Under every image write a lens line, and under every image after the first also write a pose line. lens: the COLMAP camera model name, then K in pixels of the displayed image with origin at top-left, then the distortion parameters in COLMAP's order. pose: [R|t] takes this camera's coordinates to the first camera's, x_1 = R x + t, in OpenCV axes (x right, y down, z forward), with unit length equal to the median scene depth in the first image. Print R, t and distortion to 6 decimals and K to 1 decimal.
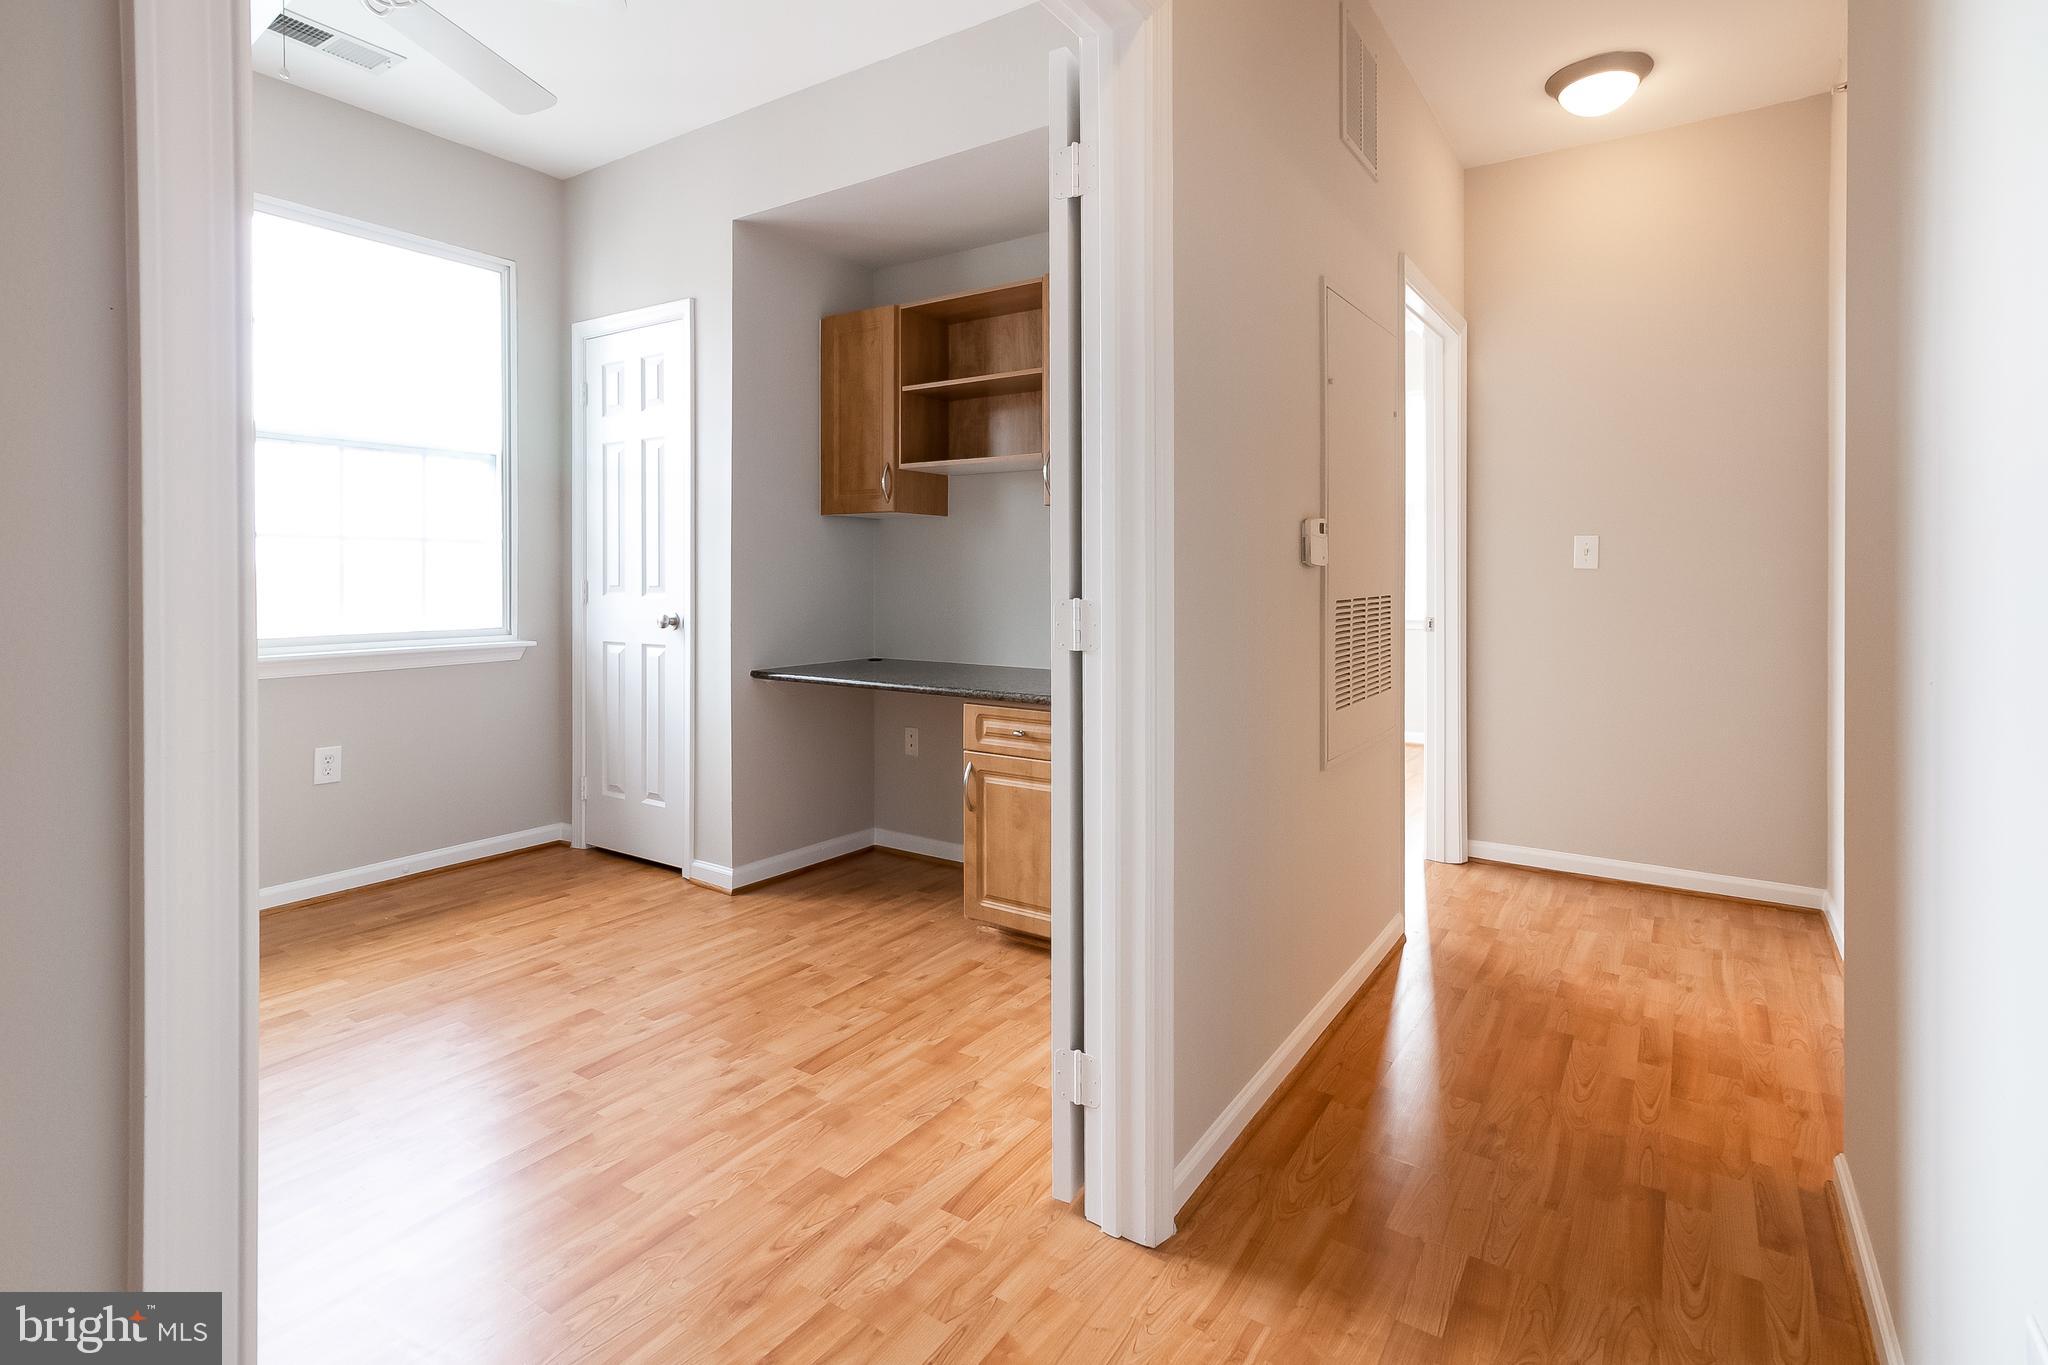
lens RADIAL K [[993.4, 0, 1038.9], [0, 993.4, 687.9], [0, 0, 1]] dist [0.004600, 0.002419]
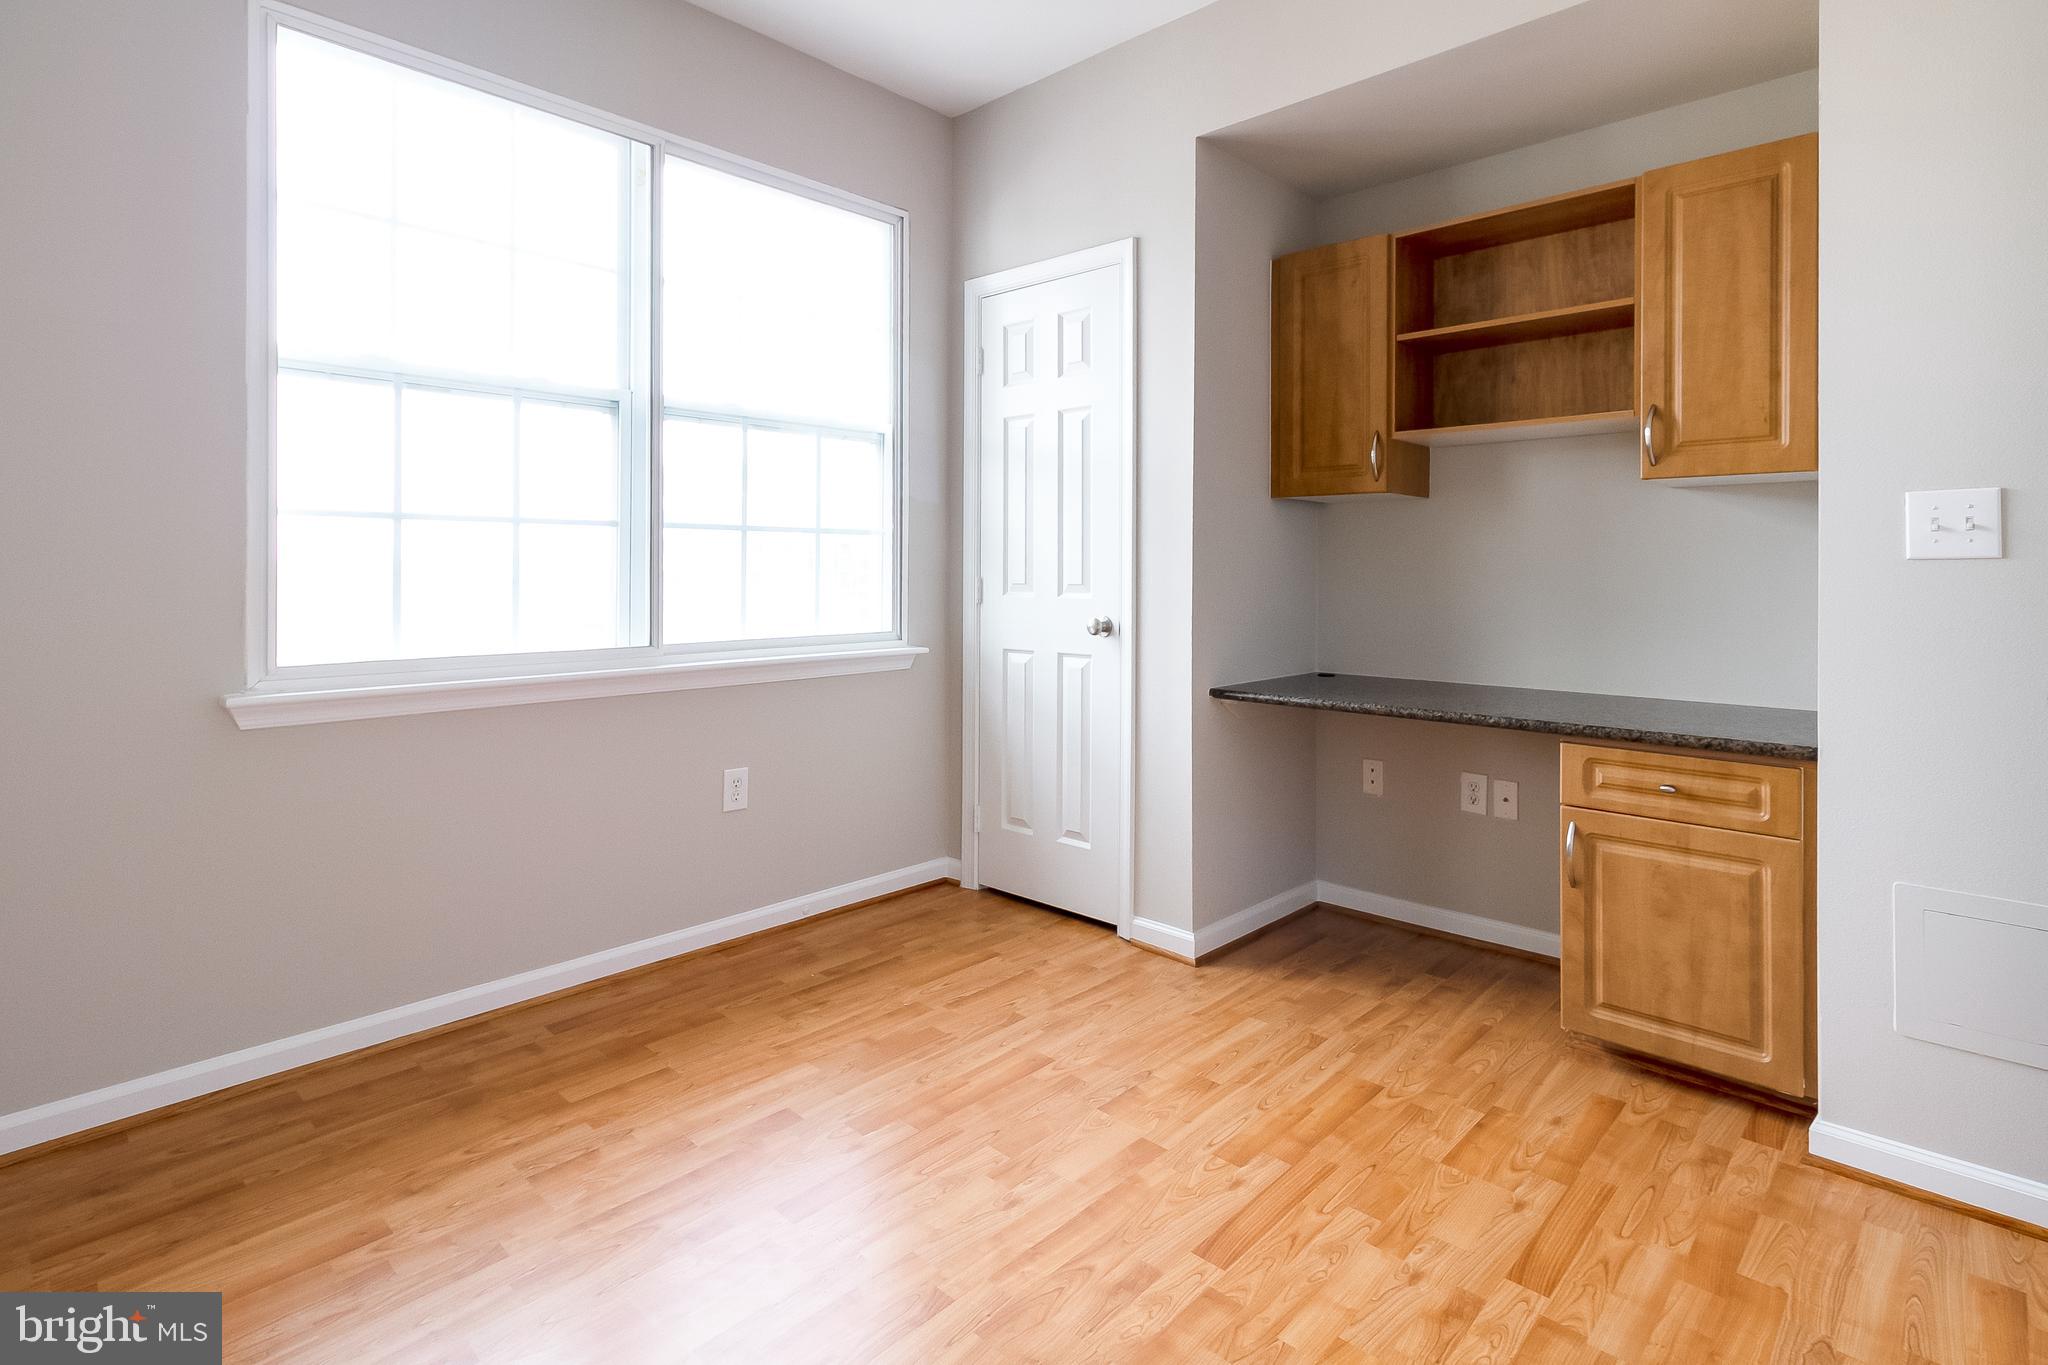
lens RADIAL K [[993.4, 0, 1032.1], [0, 993.4, 694.1], [0, 0, 1]] dist [0.004600, 0.002419]
pose [[0.988566, 0.019043, -0.149582, -0.304691], [-0.017285, 0.999766, 0.013040, -0.020925], [0.149795, -0.010305, 0.988663, 0.165742]]
